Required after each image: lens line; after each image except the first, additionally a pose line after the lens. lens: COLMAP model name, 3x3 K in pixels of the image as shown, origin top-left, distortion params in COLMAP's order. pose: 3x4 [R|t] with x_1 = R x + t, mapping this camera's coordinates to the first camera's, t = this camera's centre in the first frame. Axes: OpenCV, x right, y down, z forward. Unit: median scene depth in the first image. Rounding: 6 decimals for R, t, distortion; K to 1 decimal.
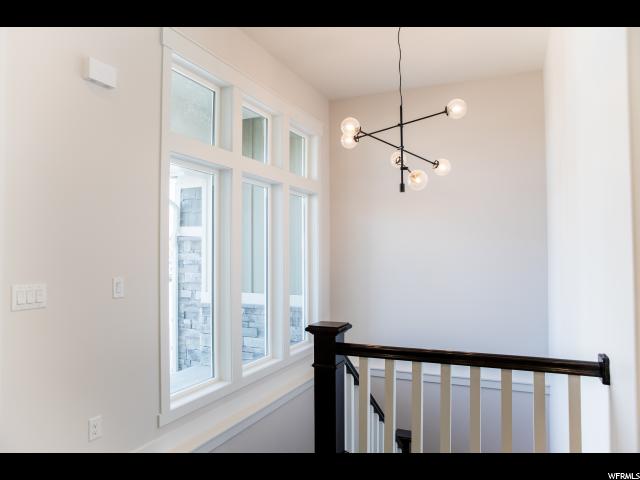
lens RADIAL K [[421.1, 0, 326.2], [0, 421.1, 246.0], [0, 0, 1]] dist [-0.055897, 0.016758]
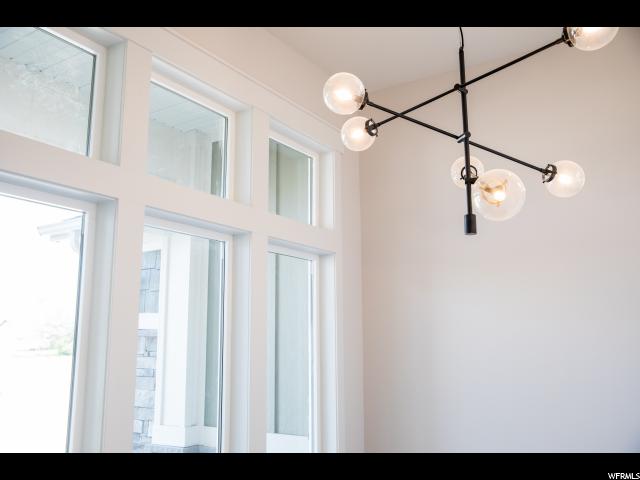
lens RADIAL K [[573.6, 0, 322.4], [0, 573.6, 262.3], [0, 0, 1]] dist [0.011196, 0.009575]
pose [[0.986918, -0.022664, -0.159624, 0.101443], [0.001933, 0.991662, -0.128848, -0.017467], [0.161214, 0.126854, 0.978733, 0.317004]]
